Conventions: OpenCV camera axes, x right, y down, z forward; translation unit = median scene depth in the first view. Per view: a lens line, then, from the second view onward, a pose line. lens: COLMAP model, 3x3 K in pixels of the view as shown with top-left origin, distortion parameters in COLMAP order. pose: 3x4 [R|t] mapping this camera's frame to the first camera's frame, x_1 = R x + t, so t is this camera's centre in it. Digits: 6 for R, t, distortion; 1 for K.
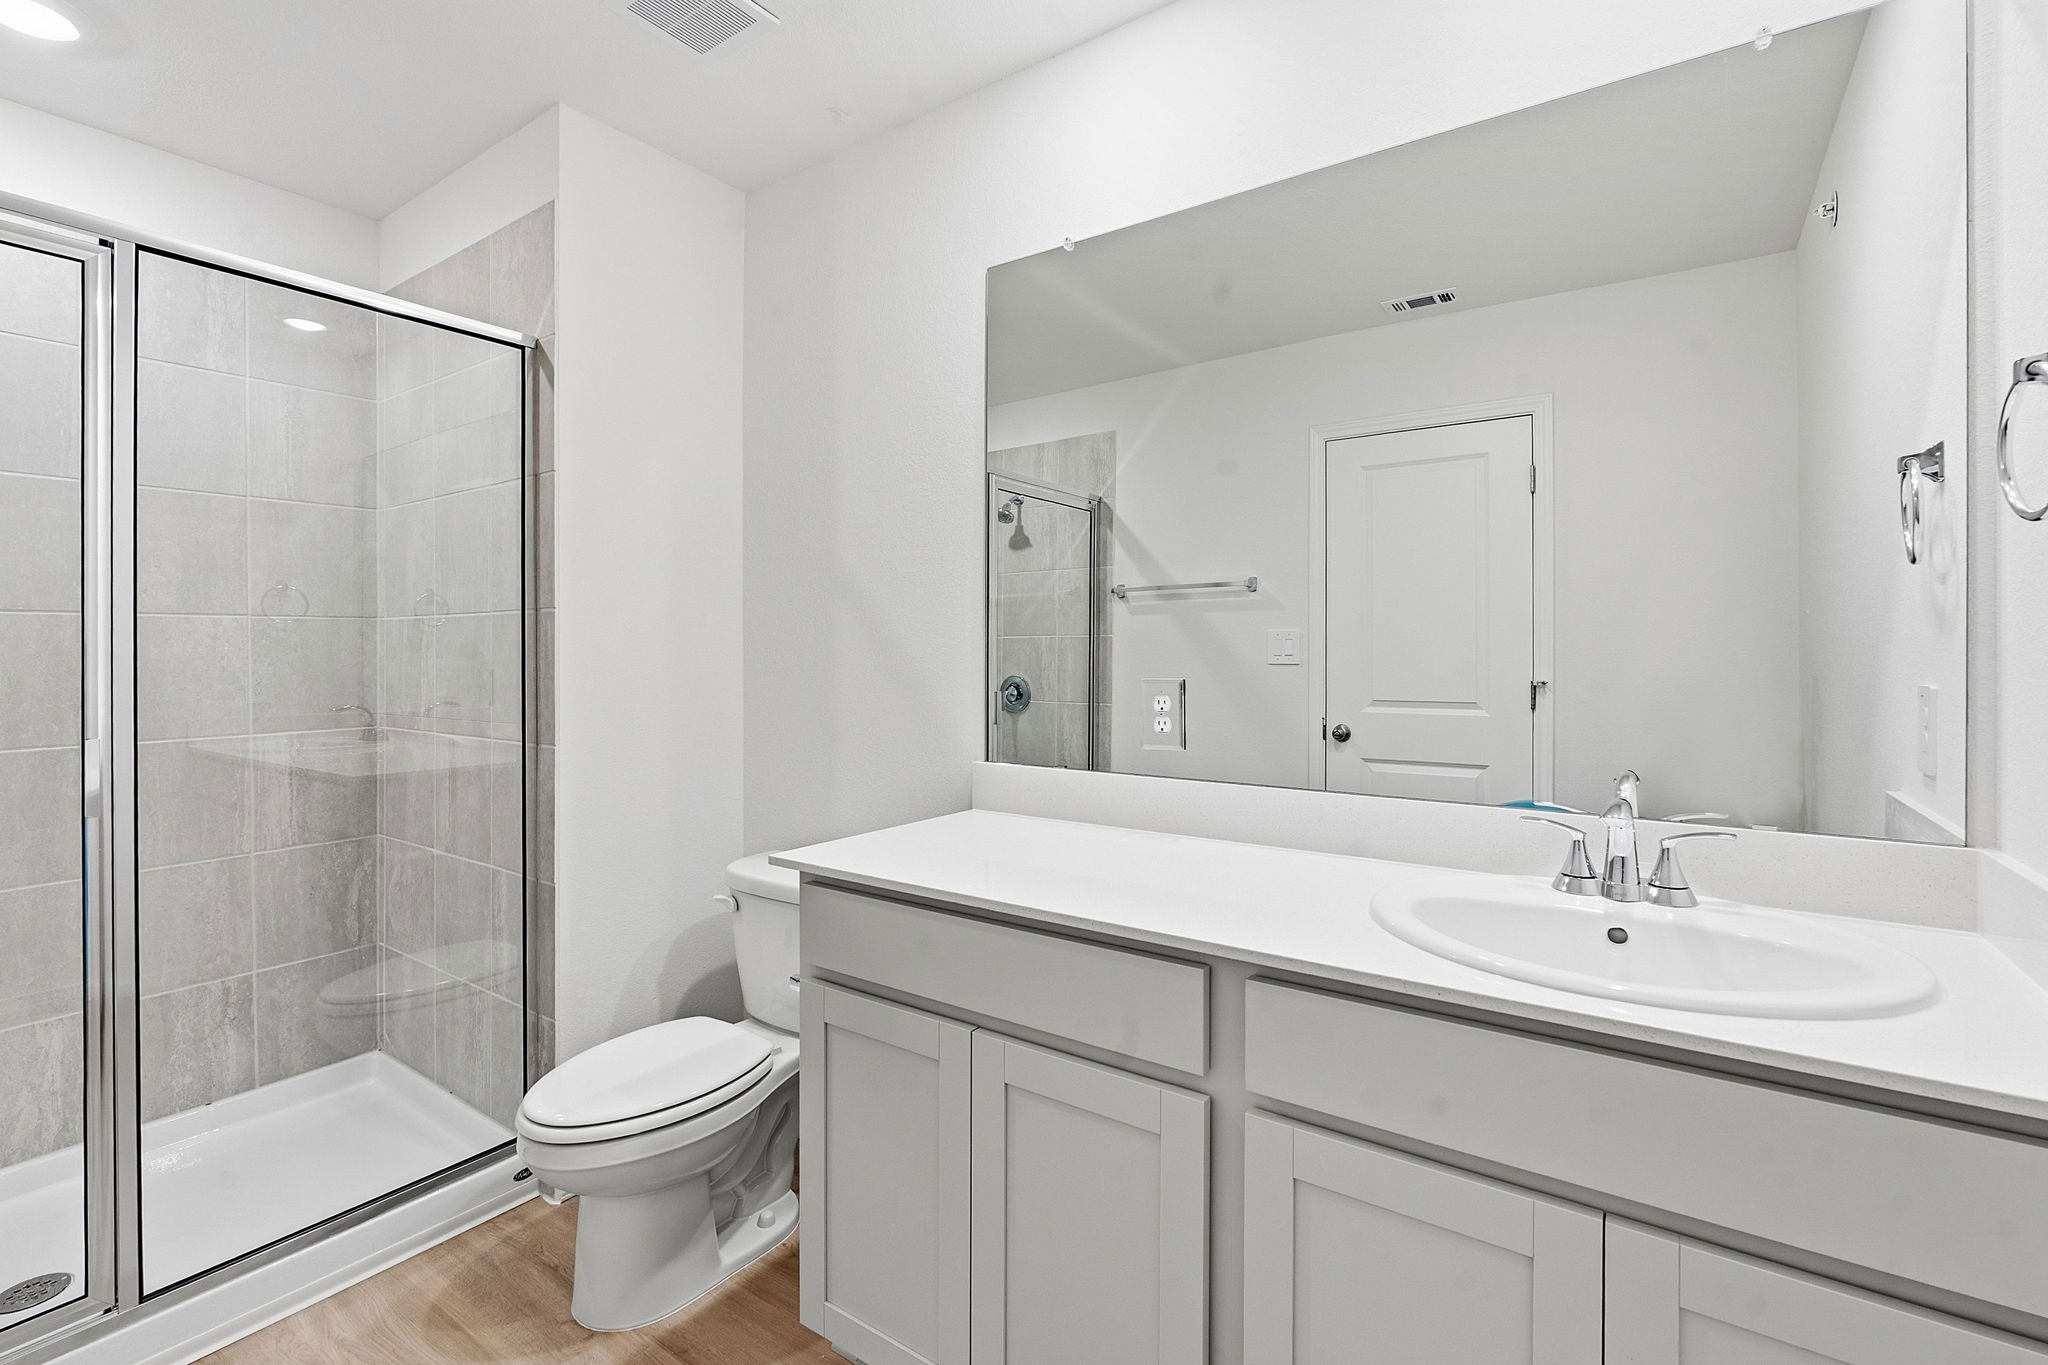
lens RADIAL K [[909.1, 0, 1025.8], [0, 909.1, 677.3], [0, 0, 1]] dist [-0.004063, 0.000074]
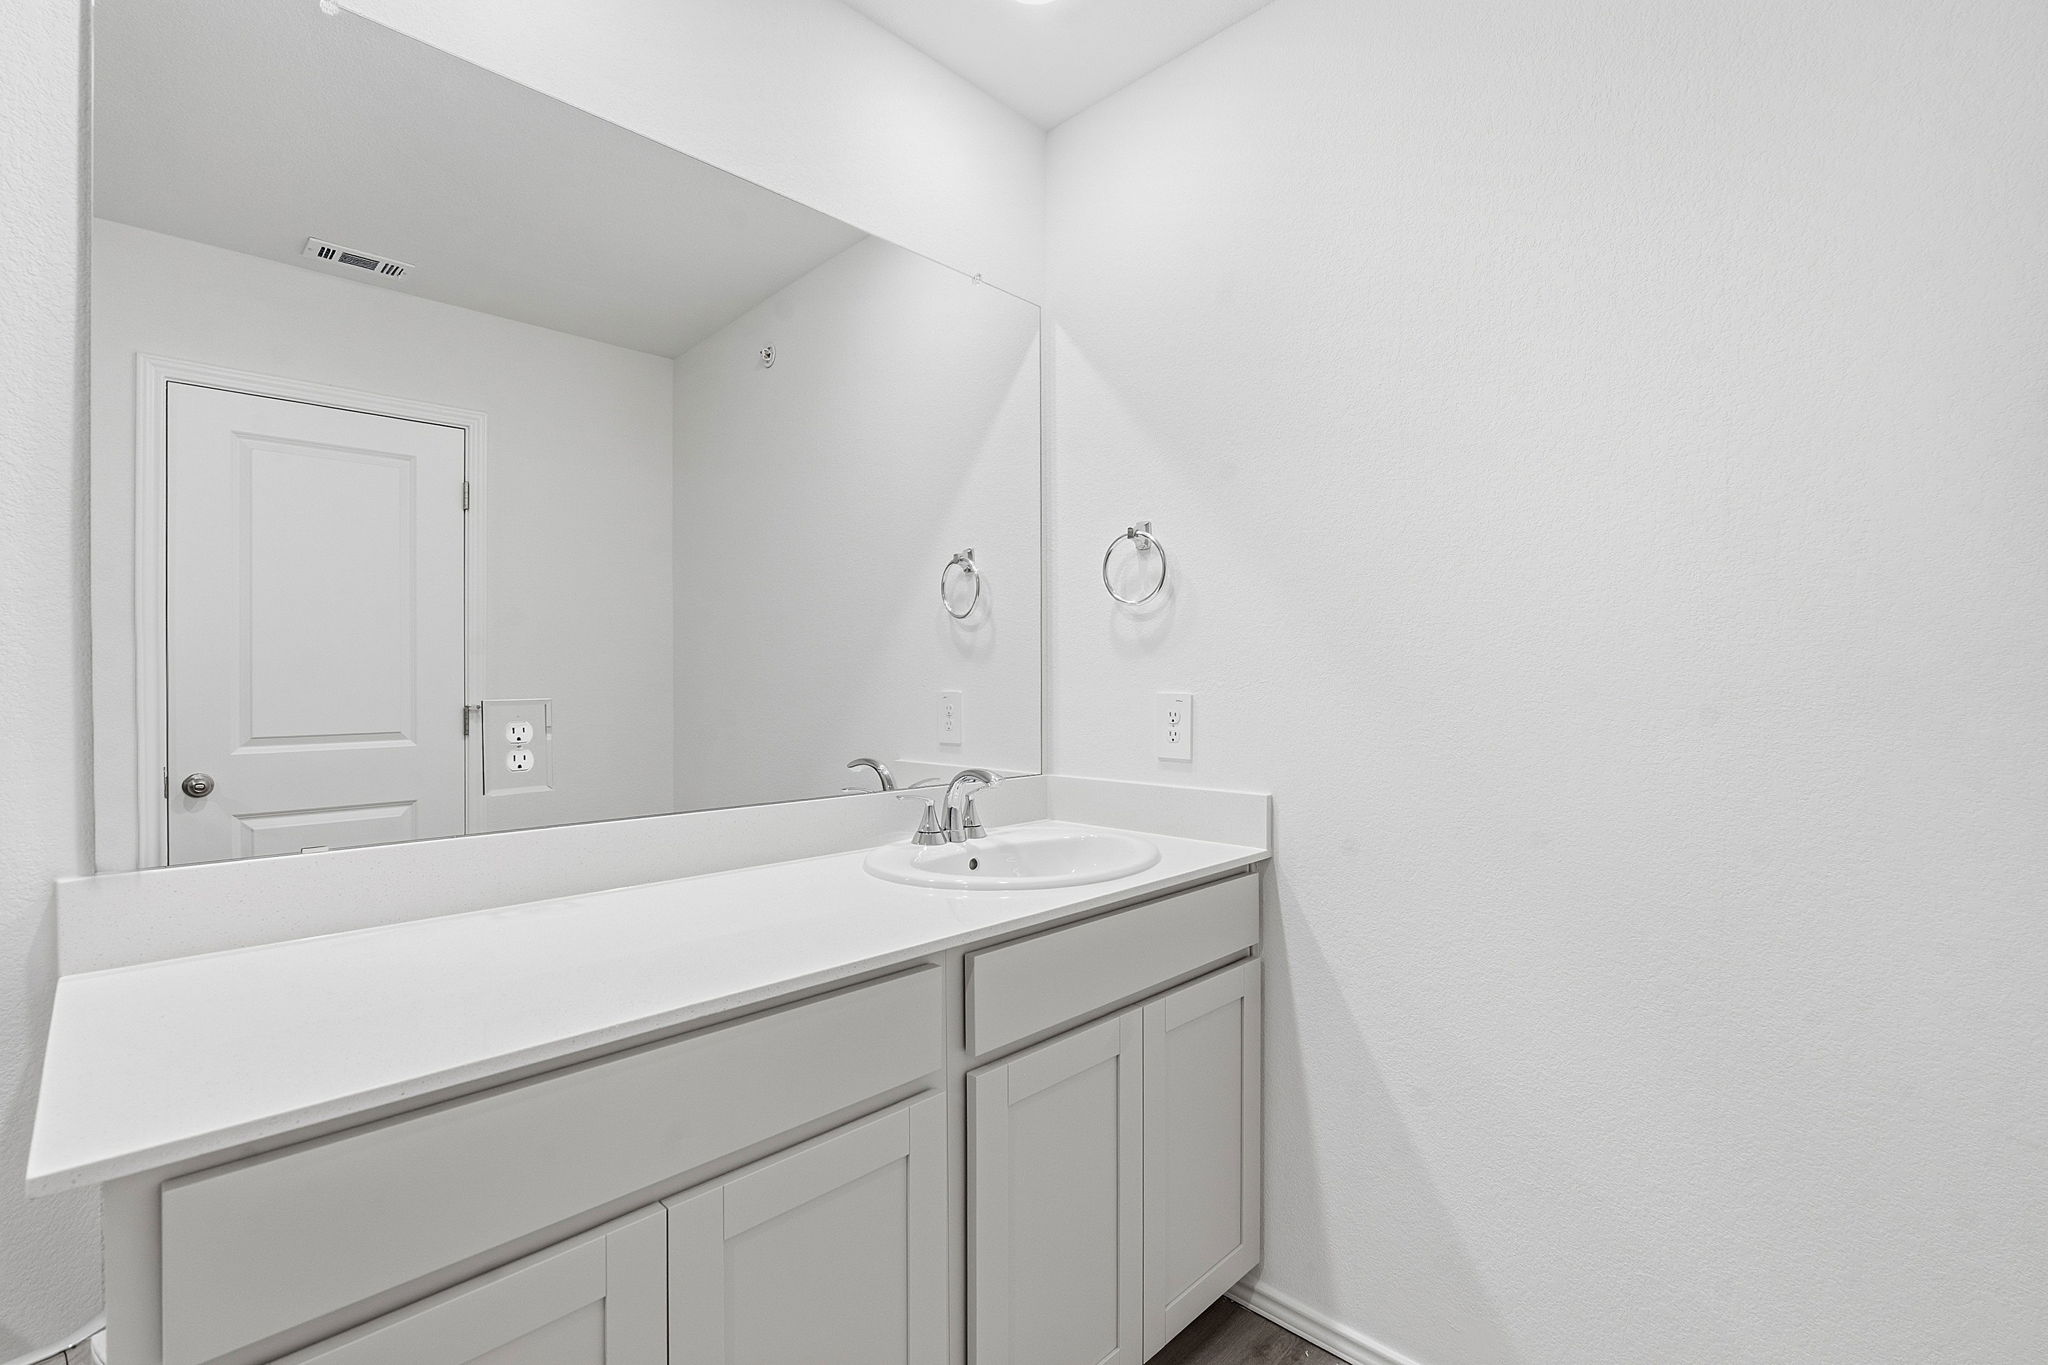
lens RADIAL K [[909.1, 0, 1021.8], [0, 909.1, 683.1], [0, 0, 1]] dist [-0.004063, 0.000074]
pose [[0.179492, -0.003519, 0.983753, -0.288283], [0.031499, 0.999501, -0.002172, 0.001739], [-0.983255, 0.031377, 0.179513, 0.254028]]
